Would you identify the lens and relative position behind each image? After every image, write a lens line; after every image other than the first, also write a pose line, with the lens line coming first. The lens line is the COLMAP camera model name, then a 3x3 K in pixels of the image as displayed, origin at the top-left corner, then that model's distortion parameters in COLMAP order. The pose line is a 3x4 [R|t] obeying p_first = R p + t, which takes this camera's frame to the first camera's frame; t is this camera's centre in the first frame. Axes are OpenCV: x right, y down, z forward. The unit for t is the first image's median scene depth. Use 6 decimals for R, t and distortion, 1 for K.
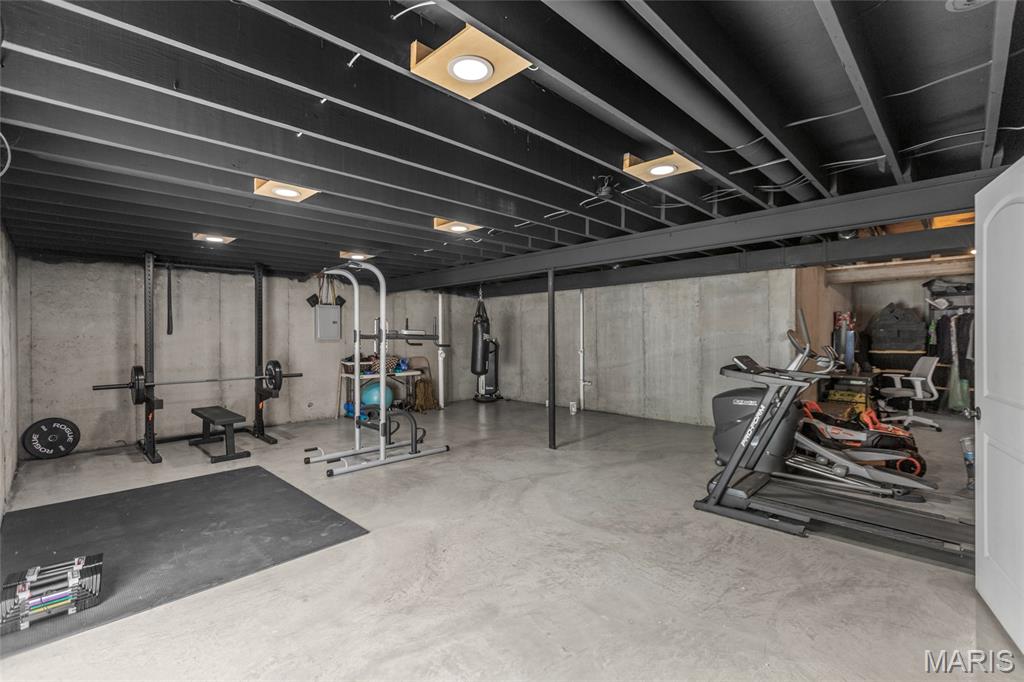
lens RADIAL K [[454.8, 0, 509.1], [0, 454.8, 338.3], [0, 0, 1]] dist [0.004258, -0.001137]
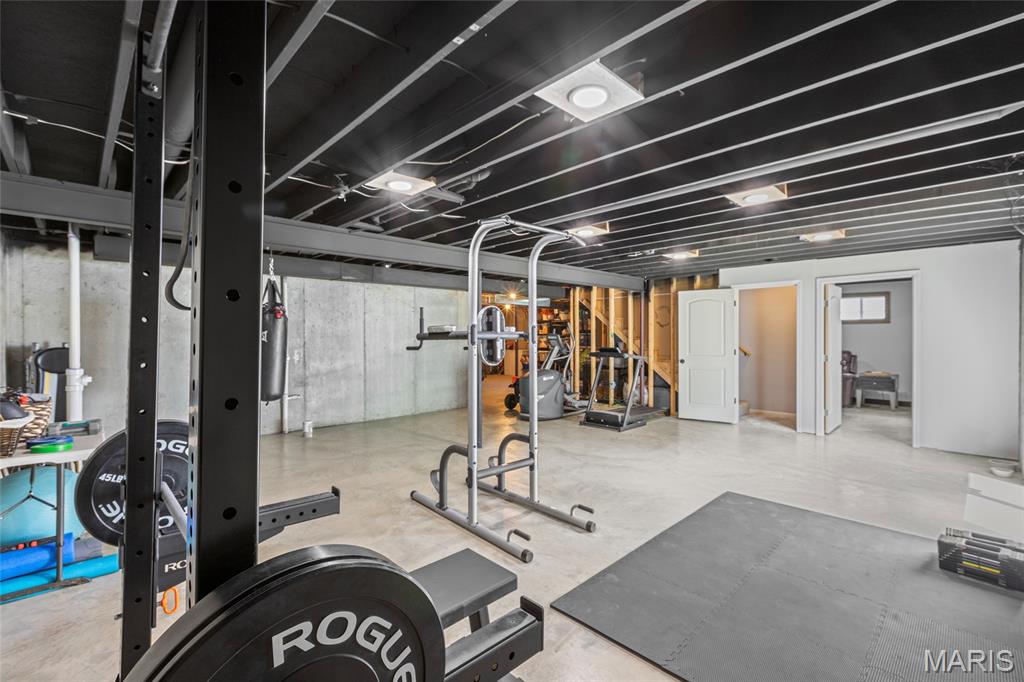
lens RADIAL K [[454.8, 0, 513.2], [0, 454.8, 334.6], [0, 0, 1]] dist [0.004258, -0.001137]
pose [[0.032158, 0.010488, 0.999428, -0.738455], [0.006923, 0.999919, -0.010716, 0.001816], [-0.999459, 0.007263, 0.032082, 0.722622]]
